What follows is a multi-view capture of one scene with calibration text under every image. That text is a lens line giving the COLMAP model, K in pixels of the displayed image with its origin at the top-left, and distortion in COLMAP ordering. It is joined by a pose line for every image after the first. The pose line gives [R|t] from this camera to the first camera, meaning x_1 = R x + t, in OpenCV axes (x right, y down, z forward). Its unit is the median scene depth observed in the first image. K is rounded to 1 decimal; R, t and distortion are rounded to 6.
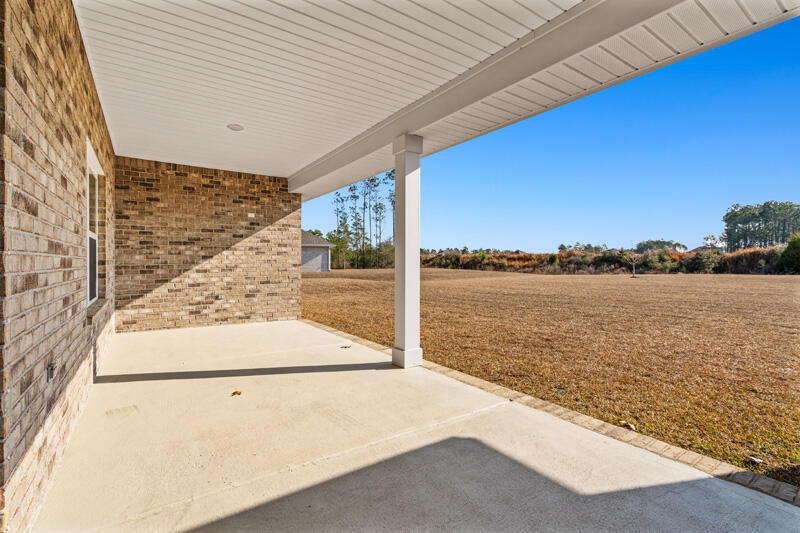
lens RADIAL K [[367.3, 0, 397.9], [0, 367.3, 261.1], [0, 0, 1]] dist [0.001287, 0.000100]
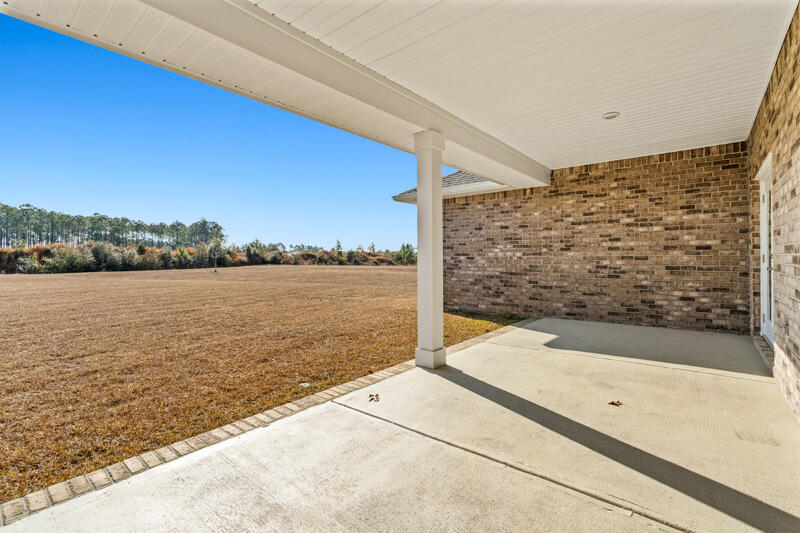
lens RADIAL K [[367.3, 0, 397.7], [0, 367.3, 262.9], [0, 0, 1]] dist [0.001287, 0.000100]
pose [[-0.271913, -0.018874, 0.962137, -0.917038], [0.012577, 0.999653, 0.023164, -0.016765], [-0.962240, 0.018399, -0.271581, 1.385596]]
